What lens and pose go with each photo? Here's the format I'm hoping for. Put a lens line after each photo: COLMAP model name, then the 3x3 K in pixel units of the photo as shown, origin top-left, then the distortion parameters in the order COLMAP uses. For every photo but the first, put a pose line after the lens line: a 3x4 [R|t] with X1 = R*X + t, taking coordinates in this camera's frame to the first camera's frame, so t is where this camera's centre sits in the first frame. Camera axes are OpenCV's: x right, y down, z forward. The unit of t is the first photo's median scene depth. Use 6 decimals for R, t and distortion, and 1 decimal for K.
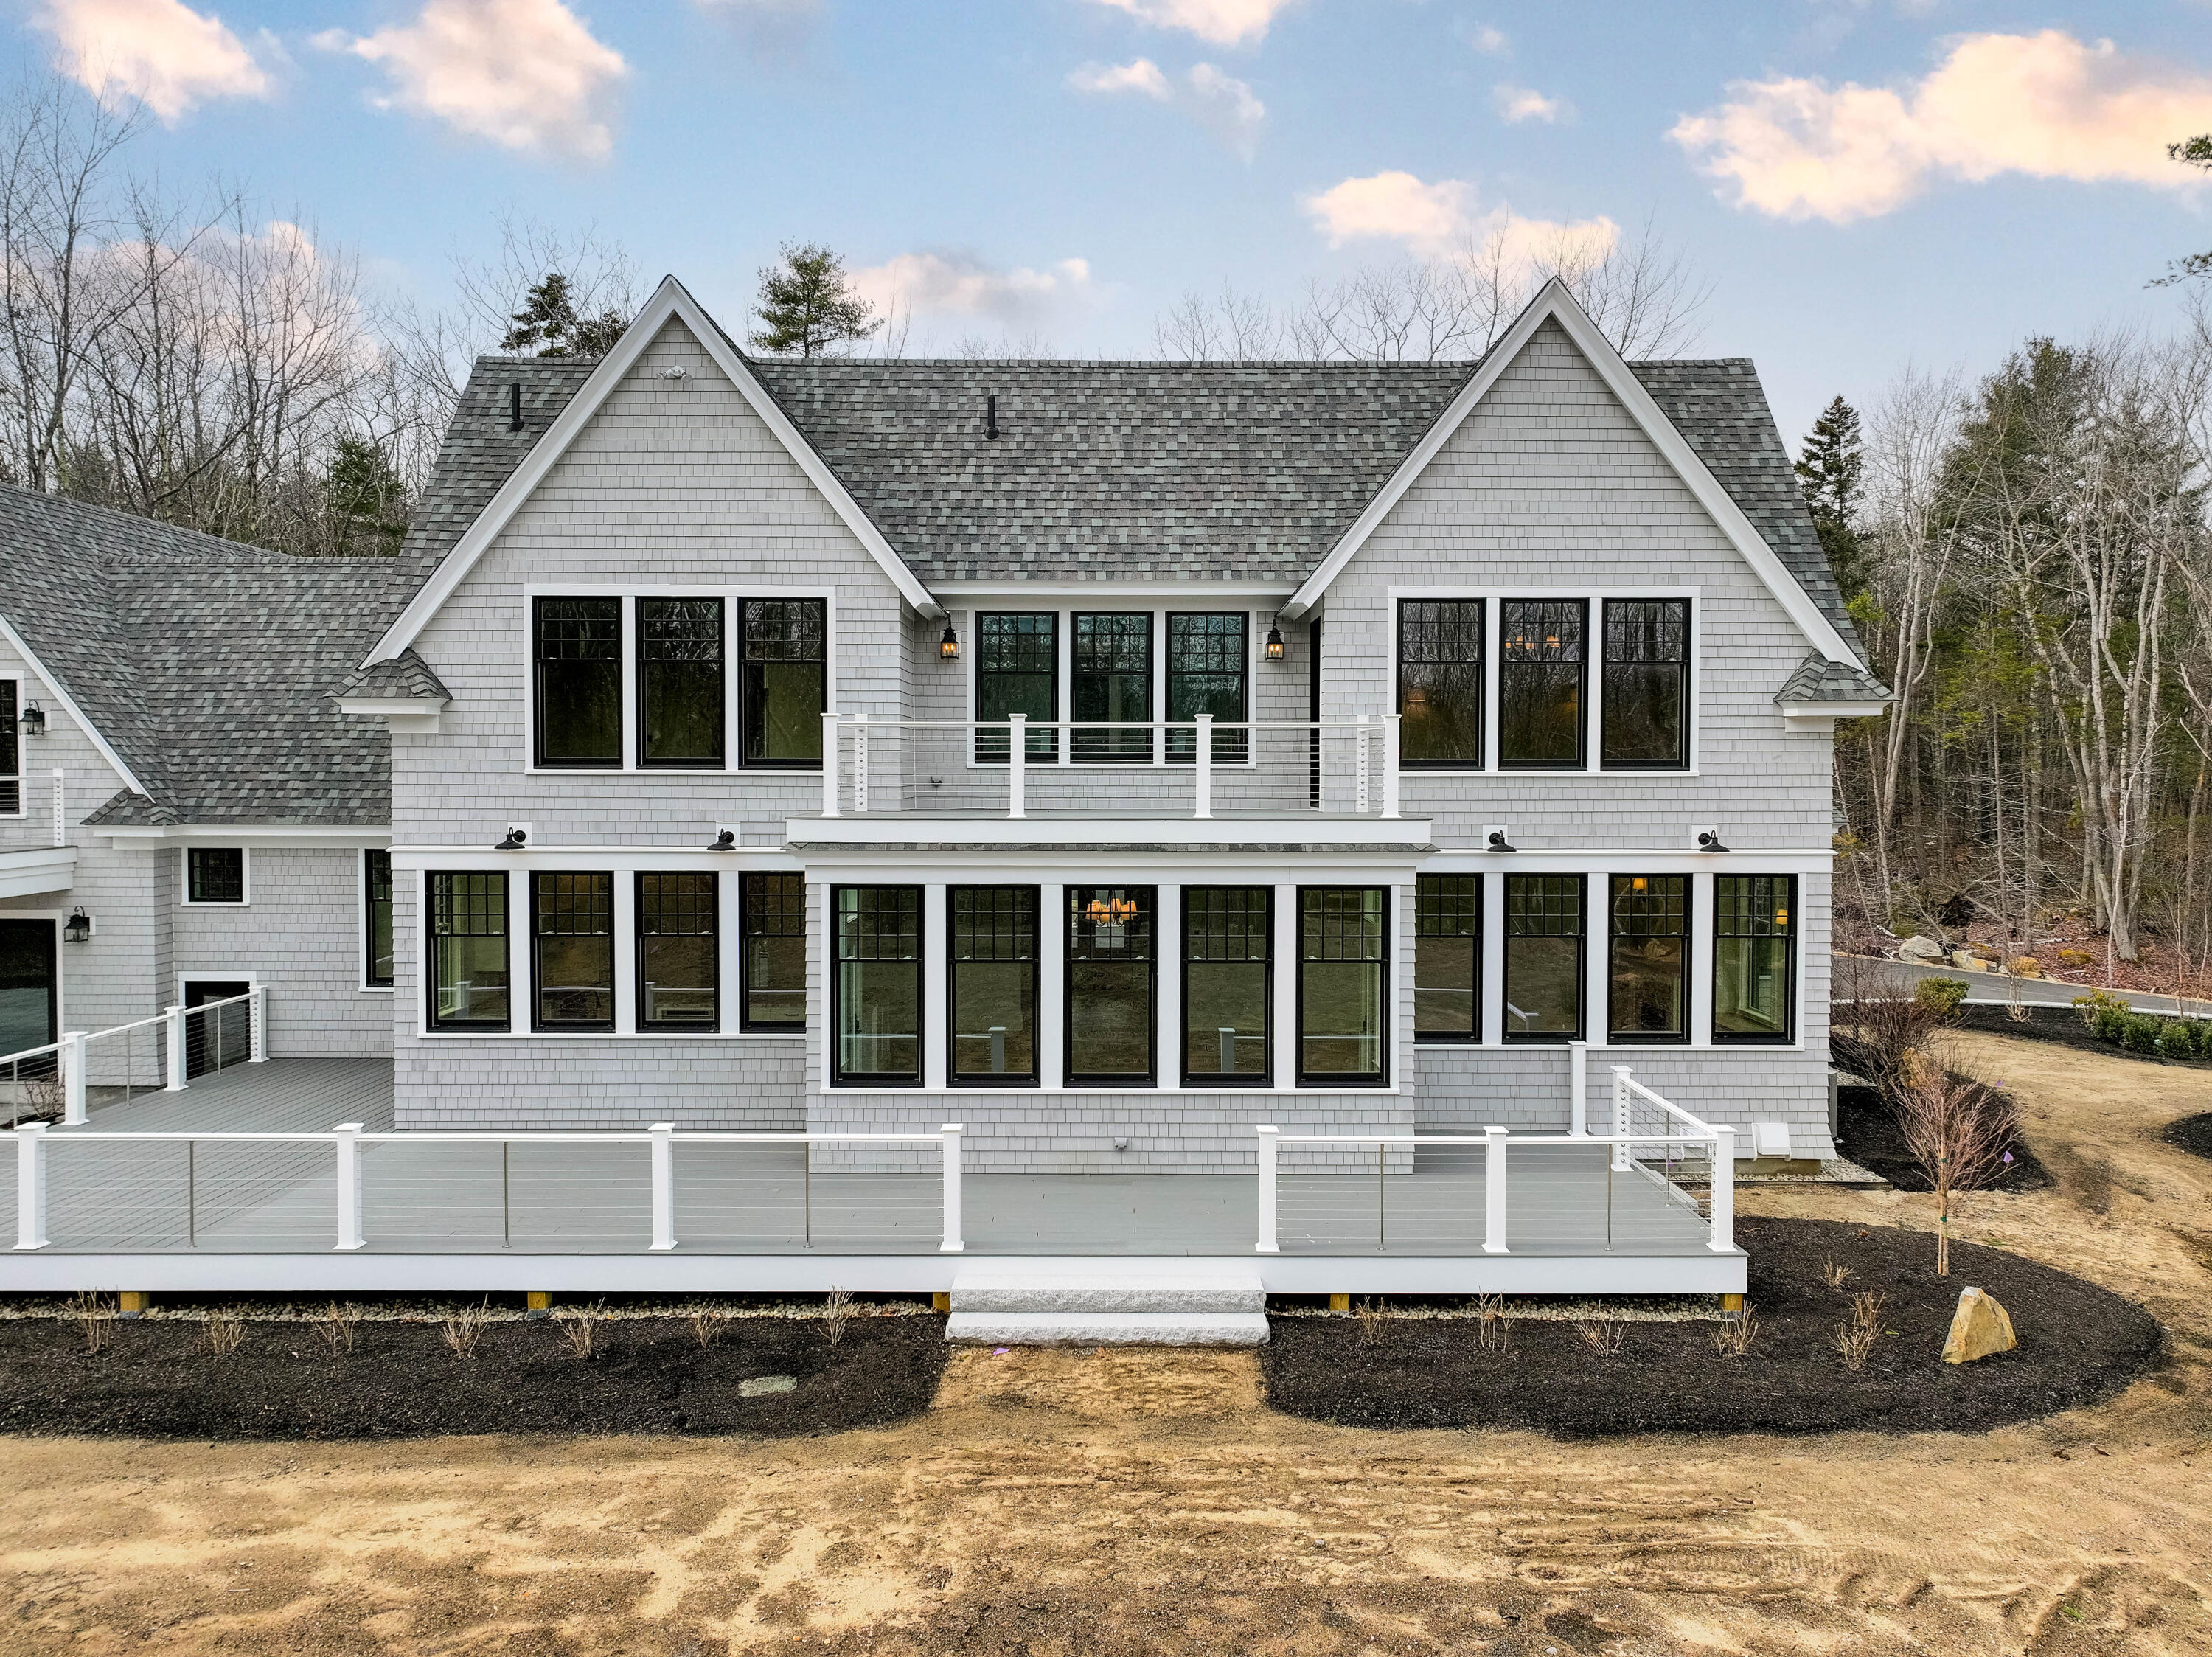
lens RADIAL K [[1559.2, 0, 1111.5], [0, 1559.2, 807.5], [0, 0, 1]] dist [0.003255, 0.007710]
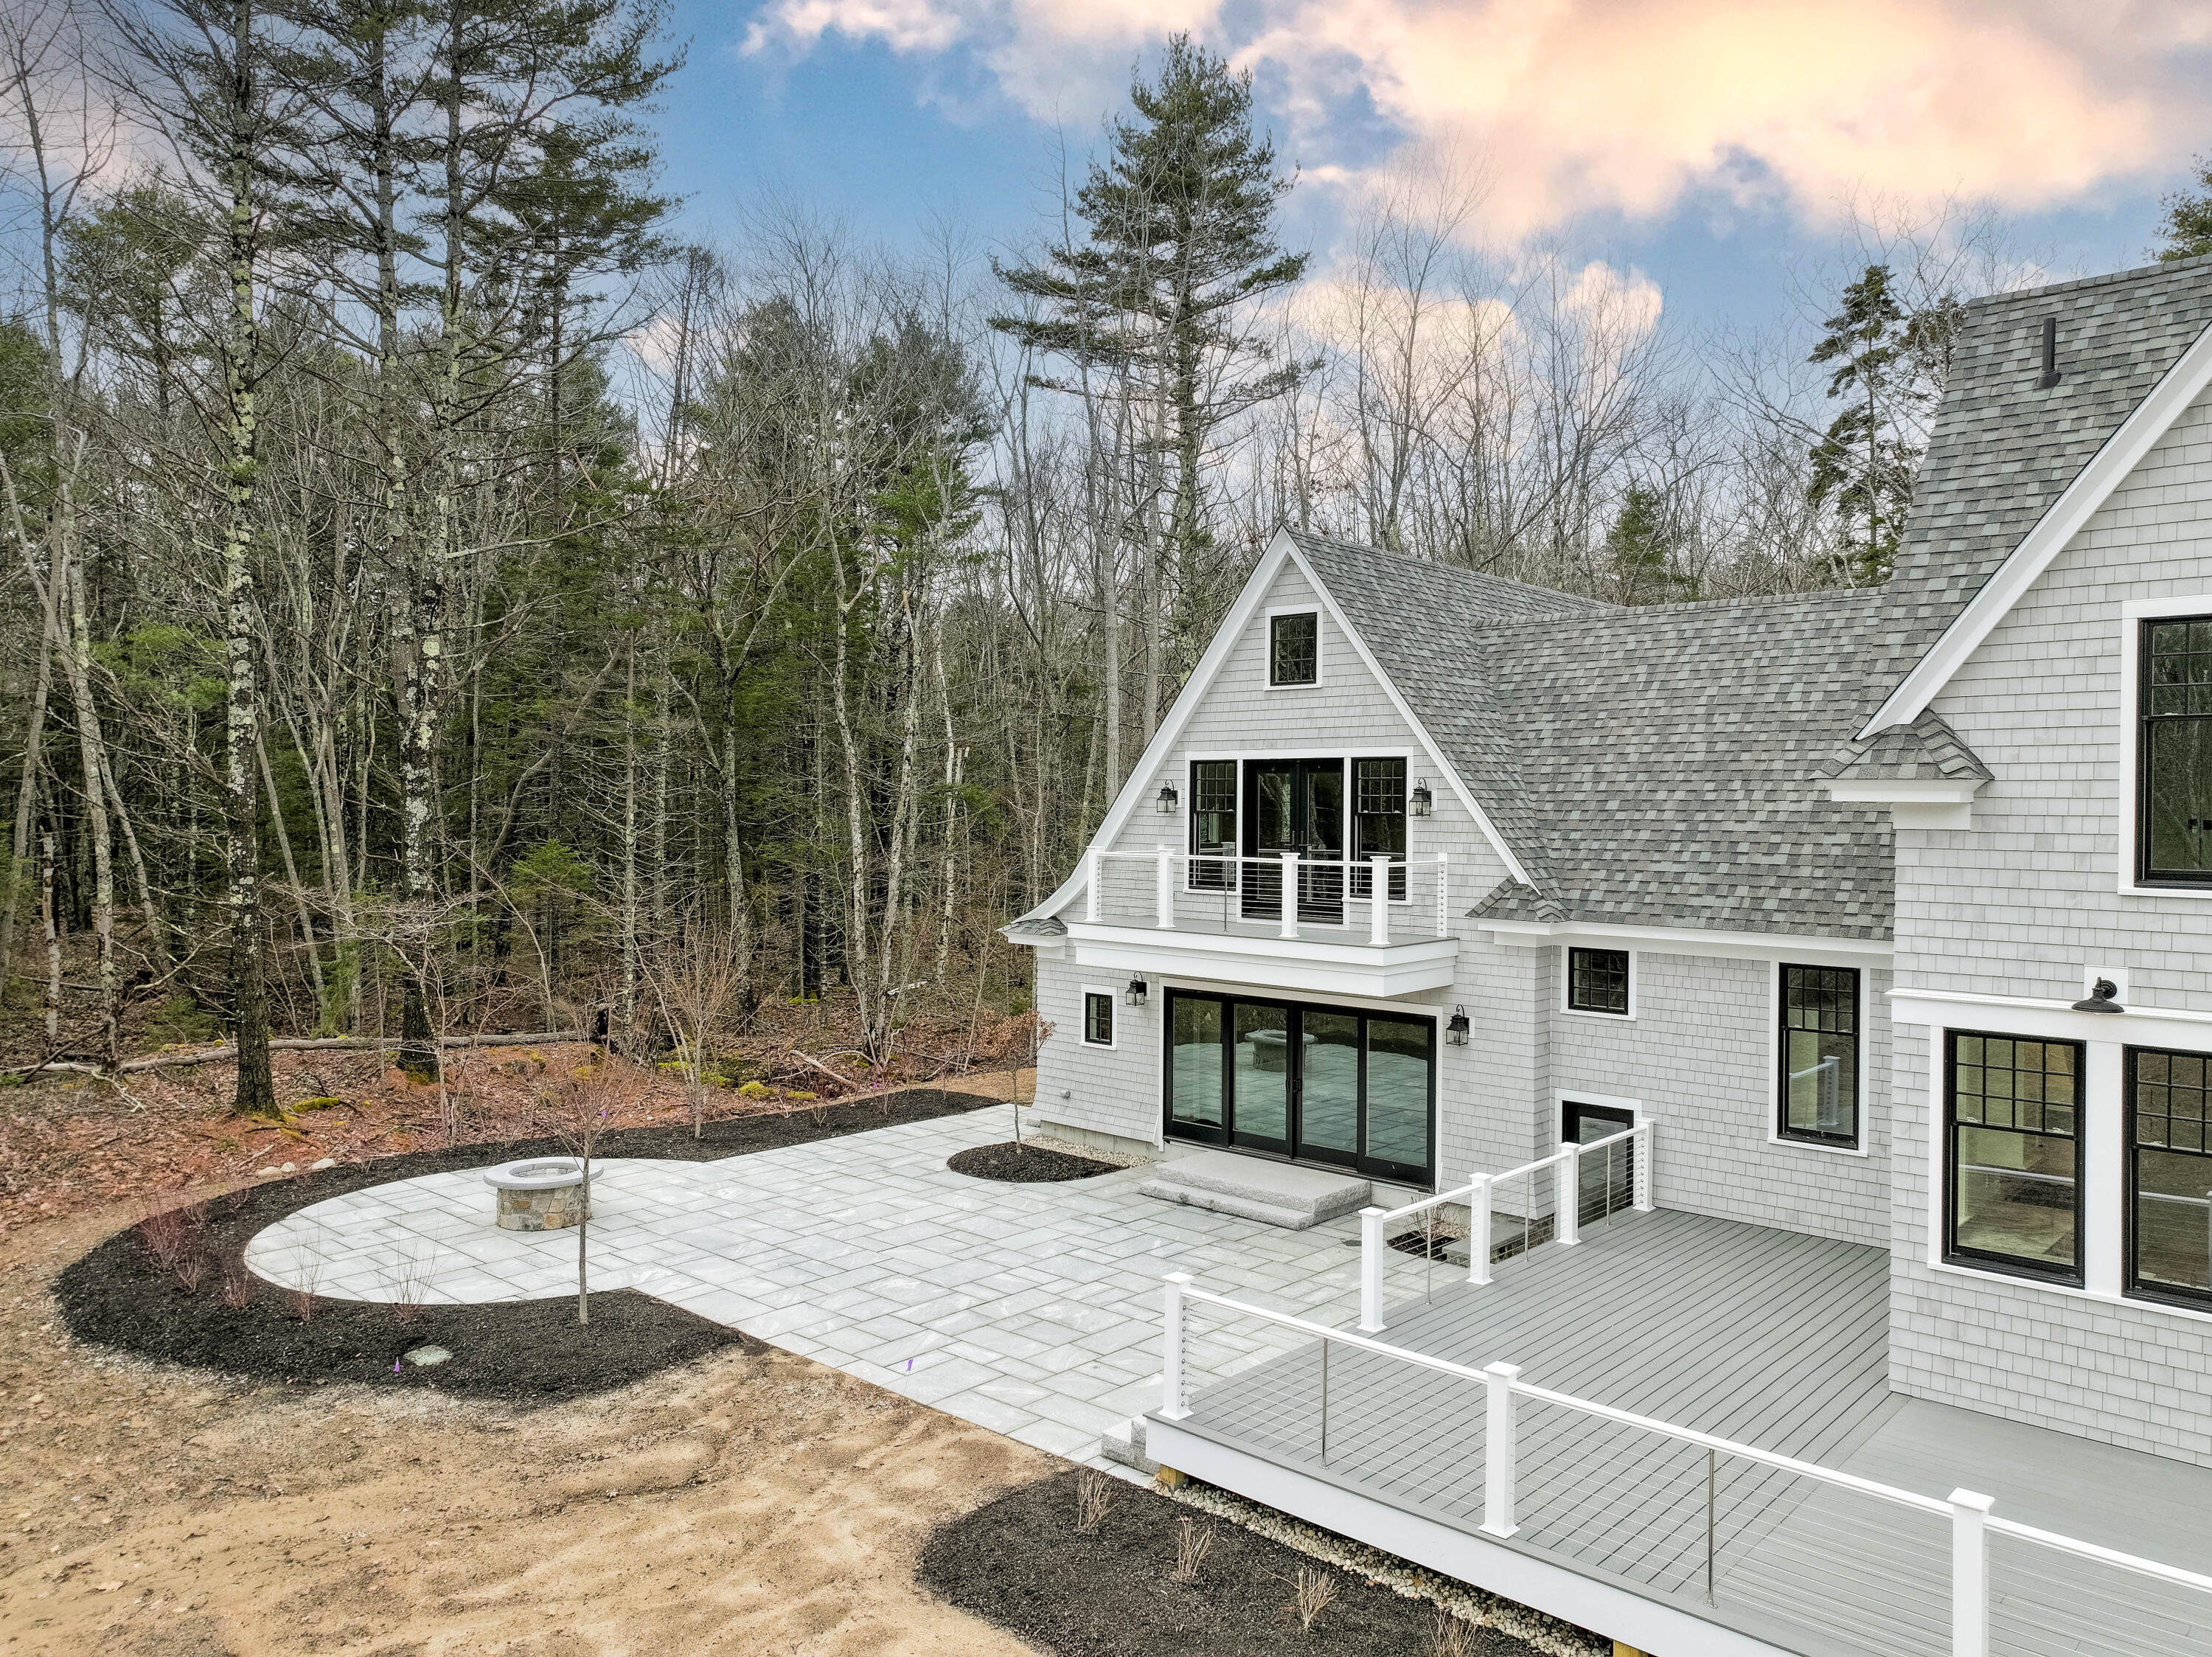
lens RADIAL K [[1559.2, 0, 1111.5], [0, 1559.2, 807.5], [0, 0, 1]] dist [0.003255, 0.007710]
pose [[0.738684, 0.003981, -0.674040, -0.215088], [-0.024641, 0.999474, -0.021101, -0.029034], [0.673601, 0.032196, 0.738394, 0.207730]]
